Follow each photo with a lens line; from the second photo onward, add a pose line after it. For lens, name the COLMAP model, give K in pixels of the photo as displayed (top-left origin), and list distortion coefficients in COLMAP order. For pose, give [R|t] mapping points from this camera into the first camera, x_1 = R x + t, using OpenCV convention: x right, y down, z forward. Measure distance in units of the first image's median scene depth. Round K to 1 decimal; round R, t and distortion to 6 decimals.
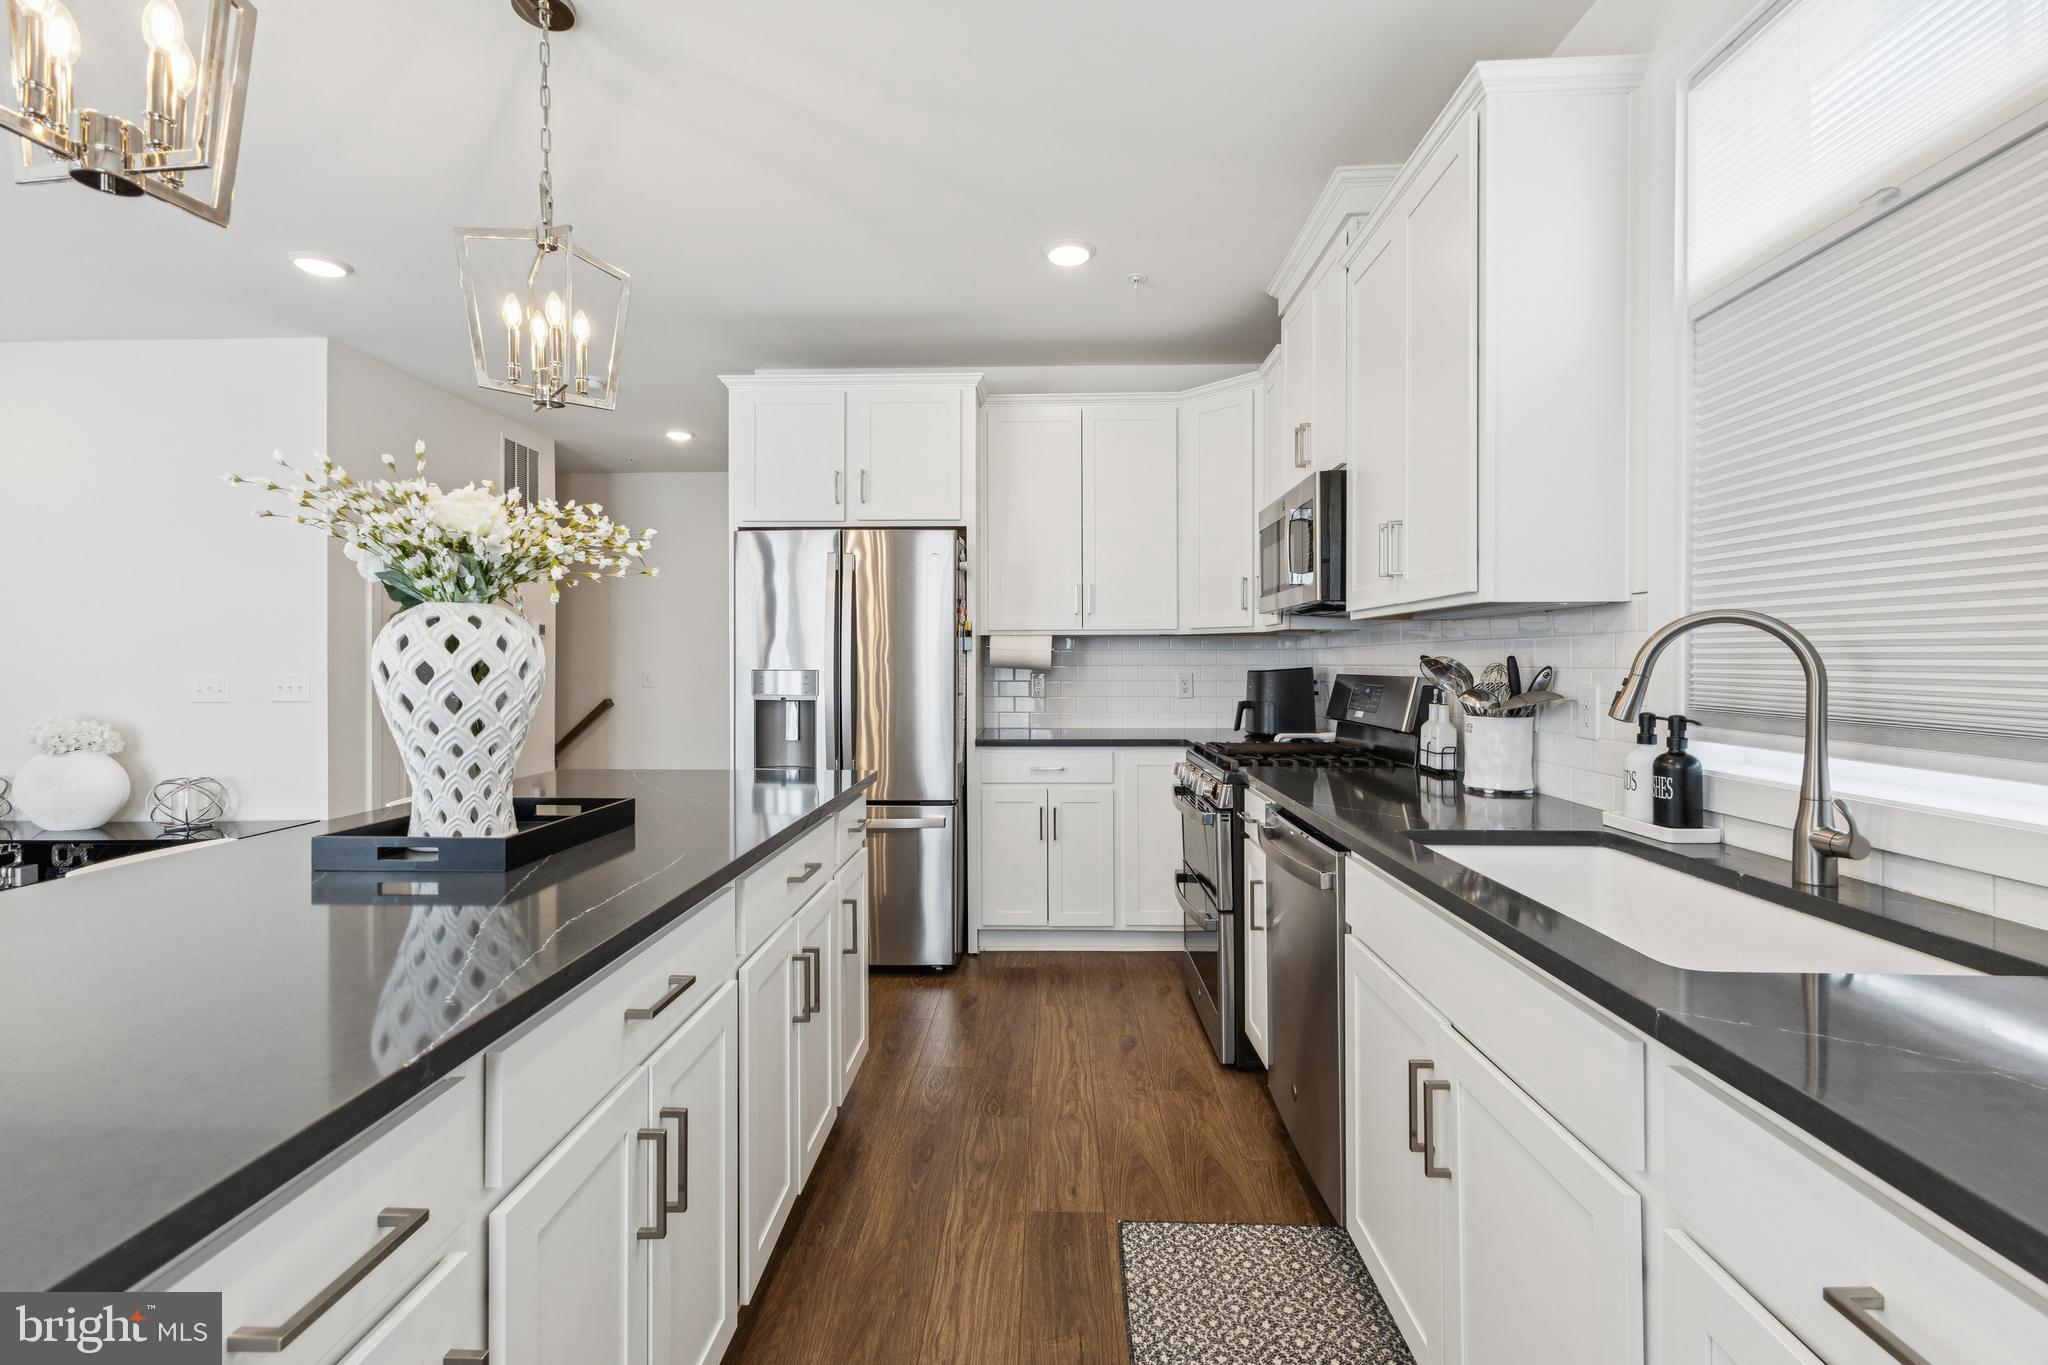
lens RADIAL K [[891.3, 0, 1027.4], [0, 891.3, 665.4], [0, 0, 1]] dist [0.010972, -0.004016]
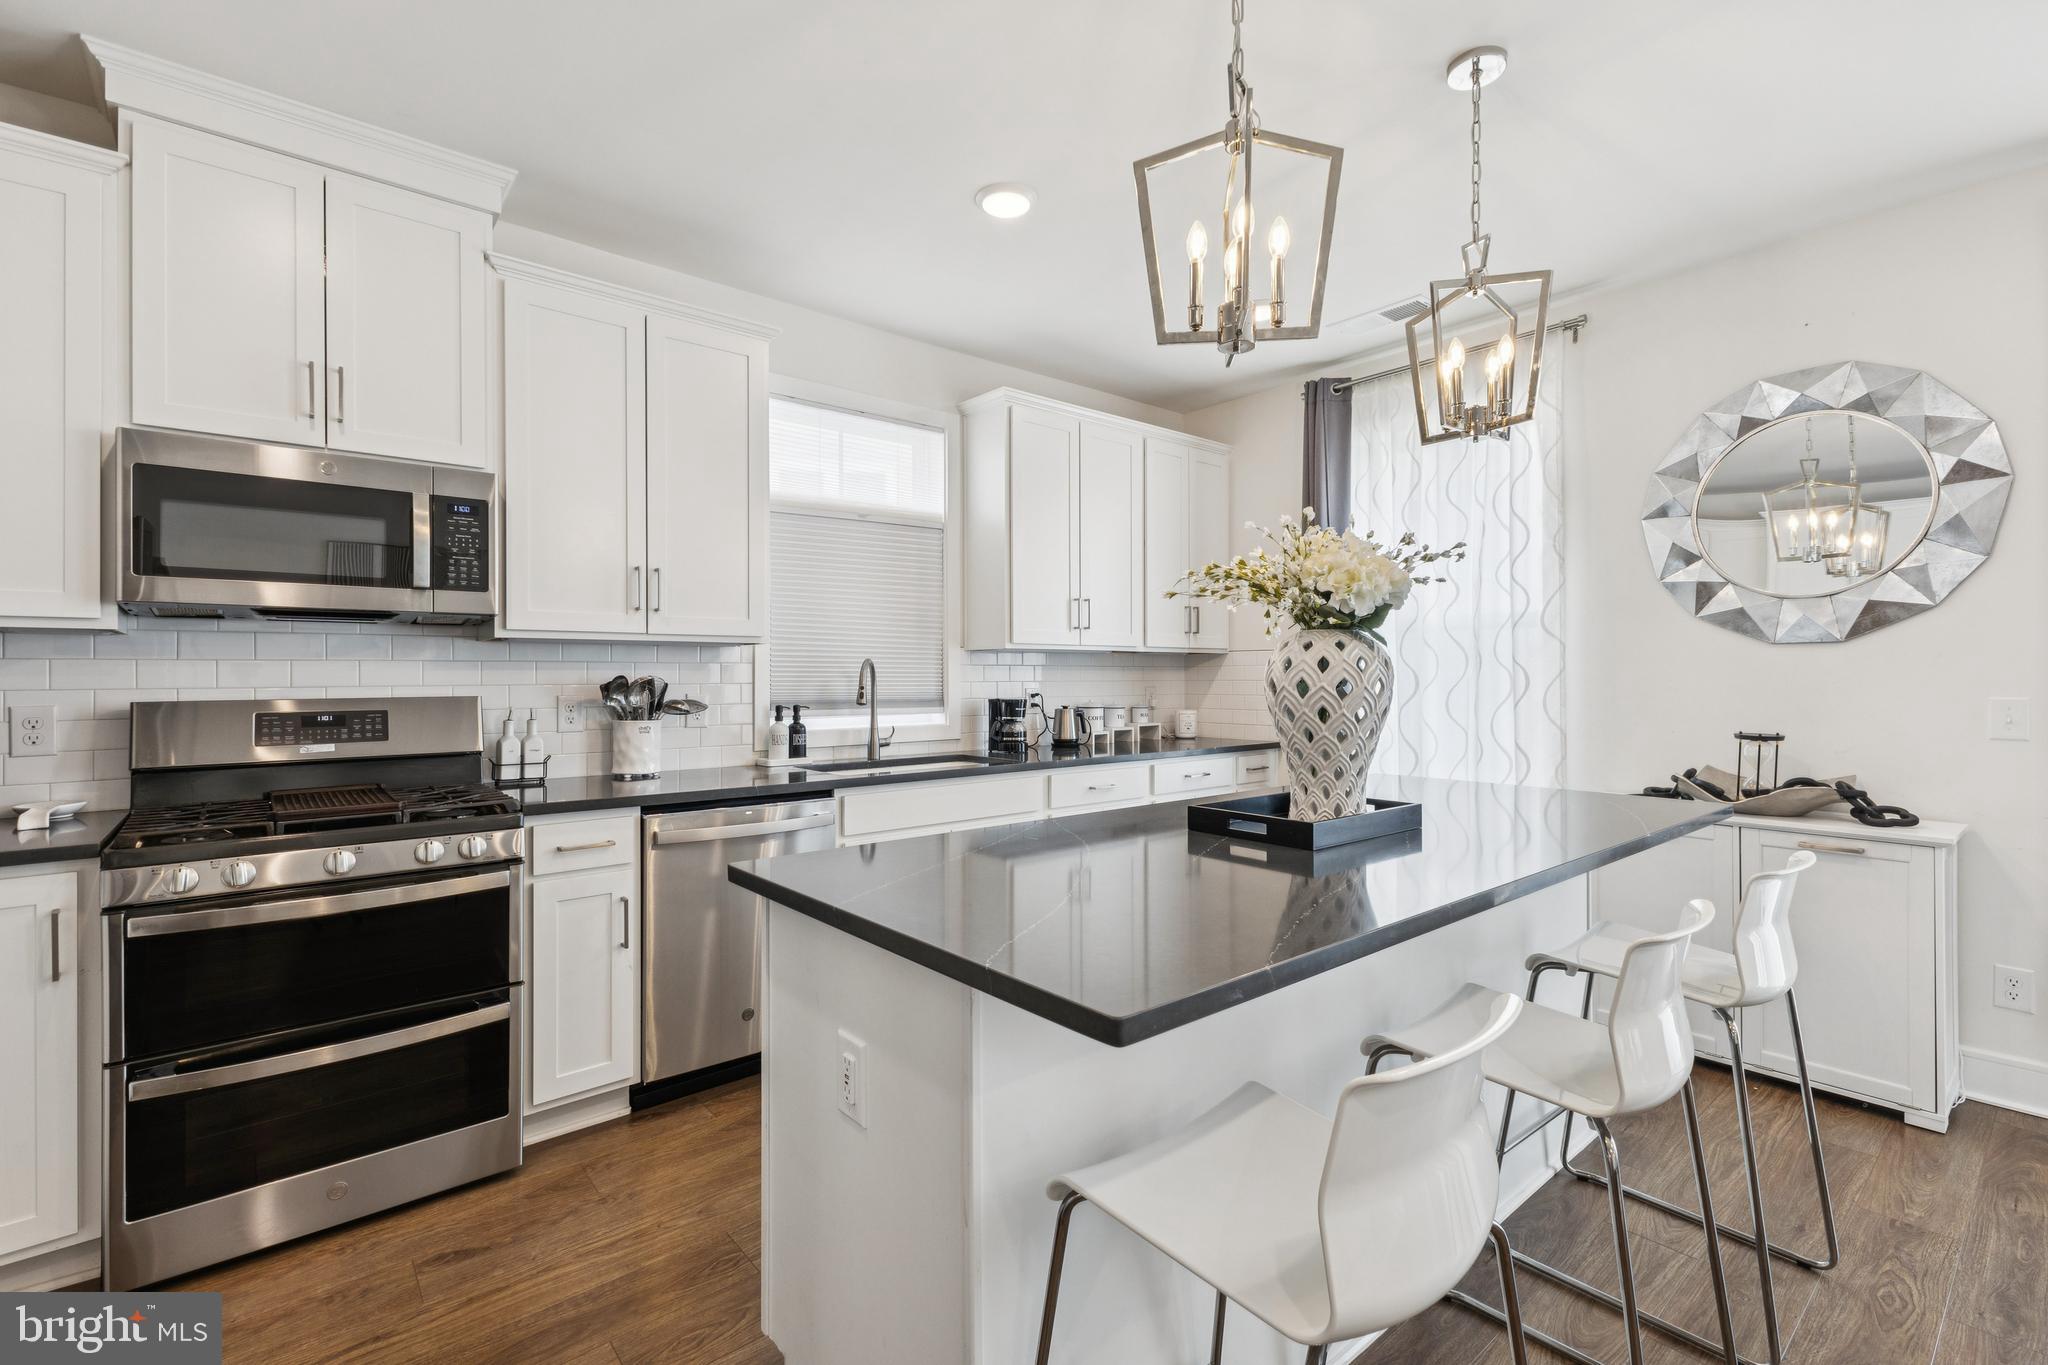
lens RADIAL K [[891.3, 0, 1028.3], [0, 891.3, 675.3], [0, 0, 1]] dist [0.010972, -0.004016]
pose [[-0.665225, 0.002258, 0.746639, -0.847712], [0.007512, 0.999965, 0.003669, -0.012029], [-0.746605, 0.008050, -0.665219, 1.410268]]
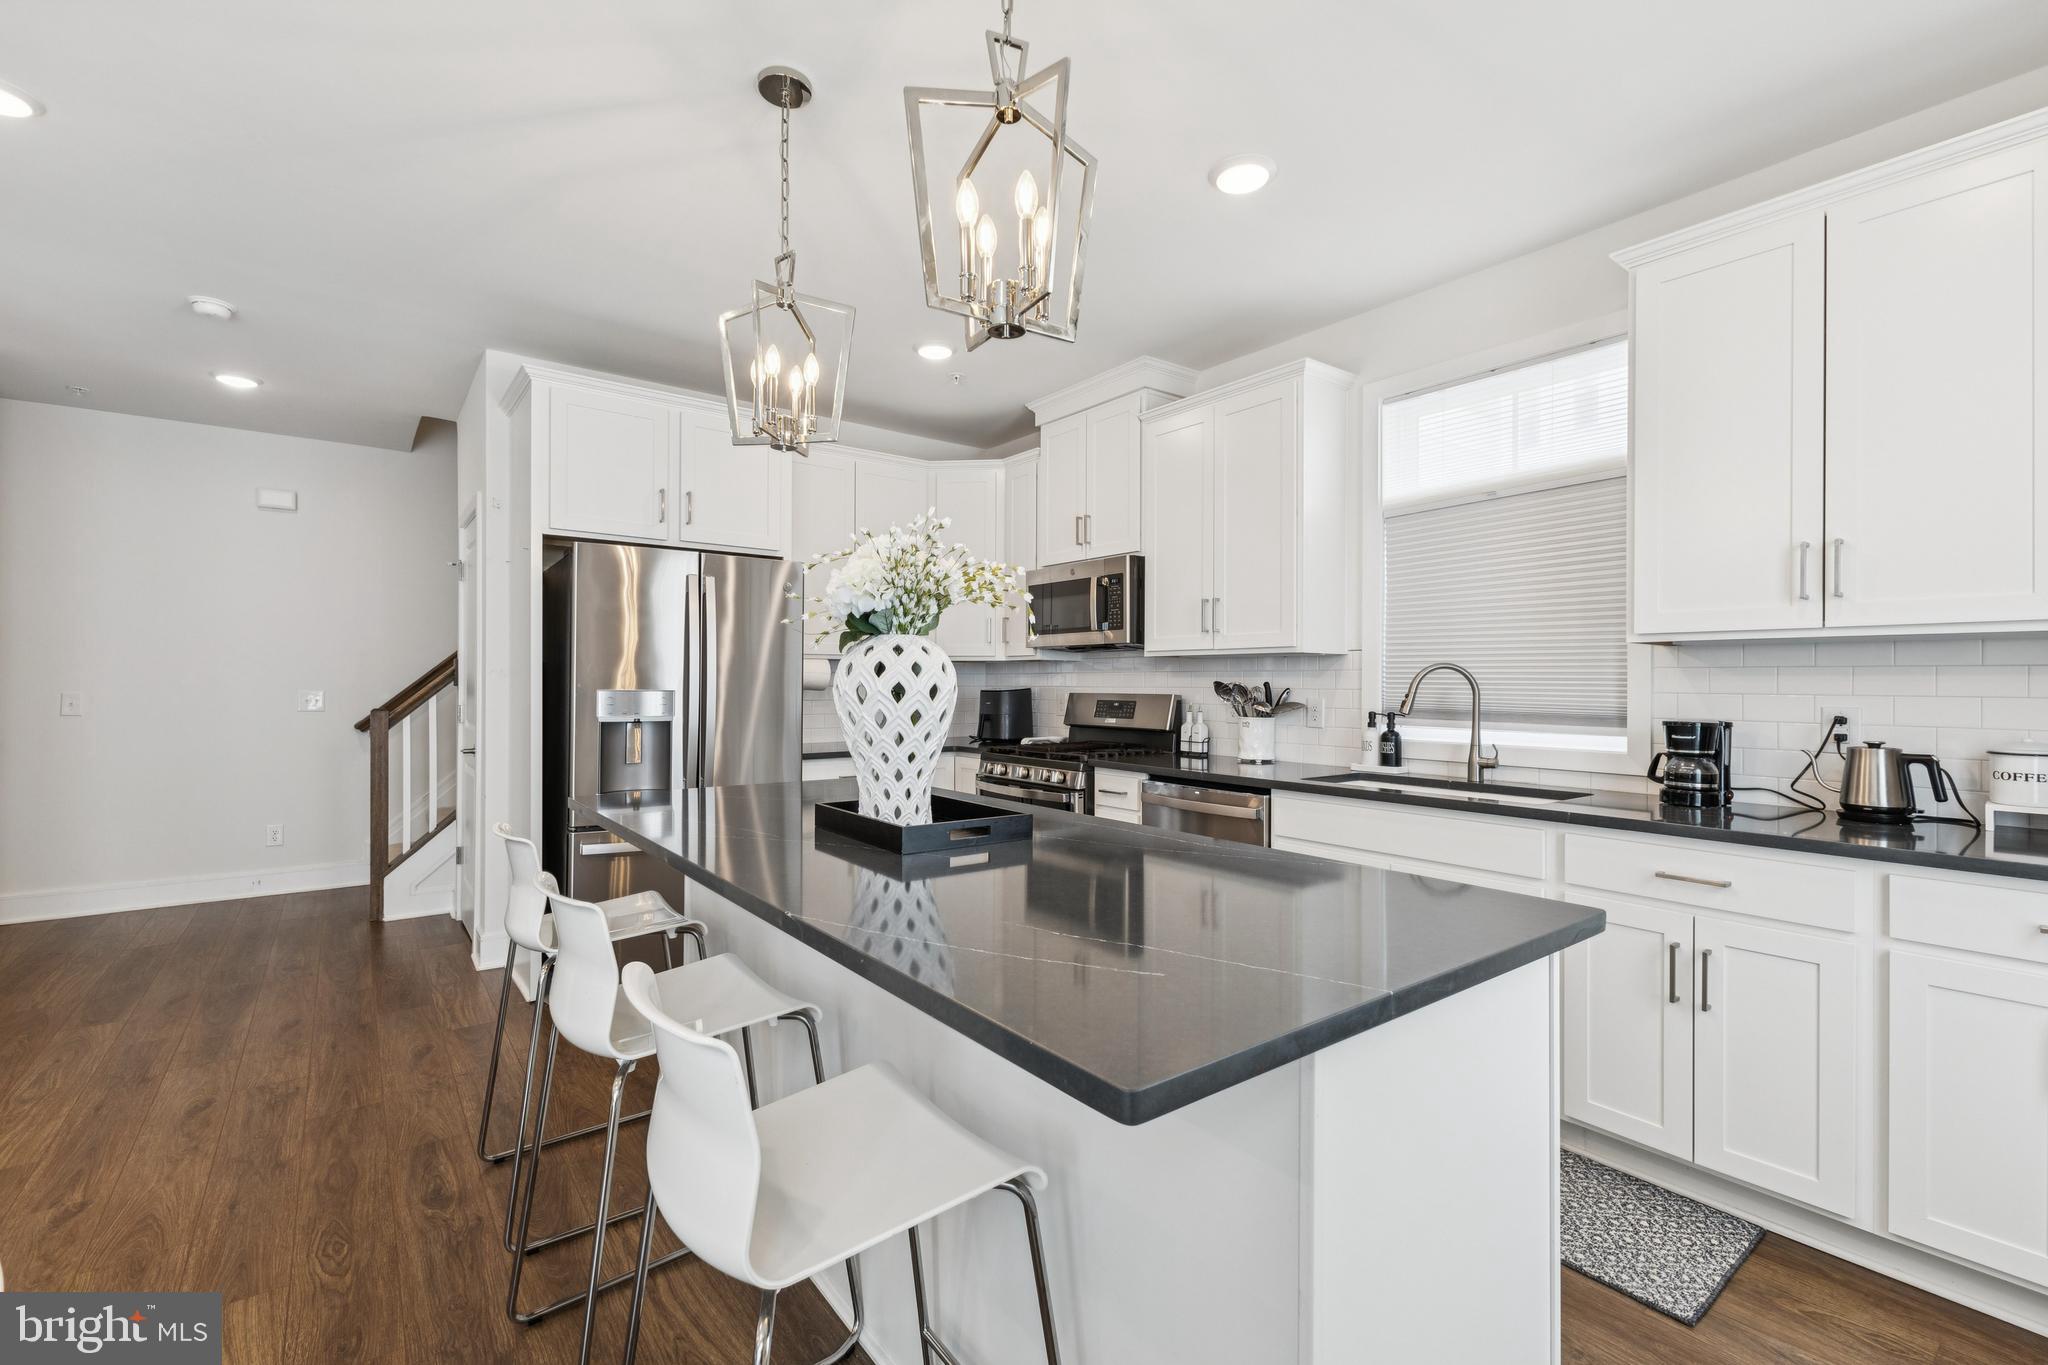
lens RADIAL K [[891.3, 0, 1021.9], [0, 891.3, 663.3], [0, 0, 1]] dist [0.010972, -0.004016]
pose [[0.768914, 0.018164, 0.639094, -0.863148], [-0.002877, 0.999685, -0.024952, -0.001777], [-0.639345, 0.017348, 0.768724, -0.015369]]
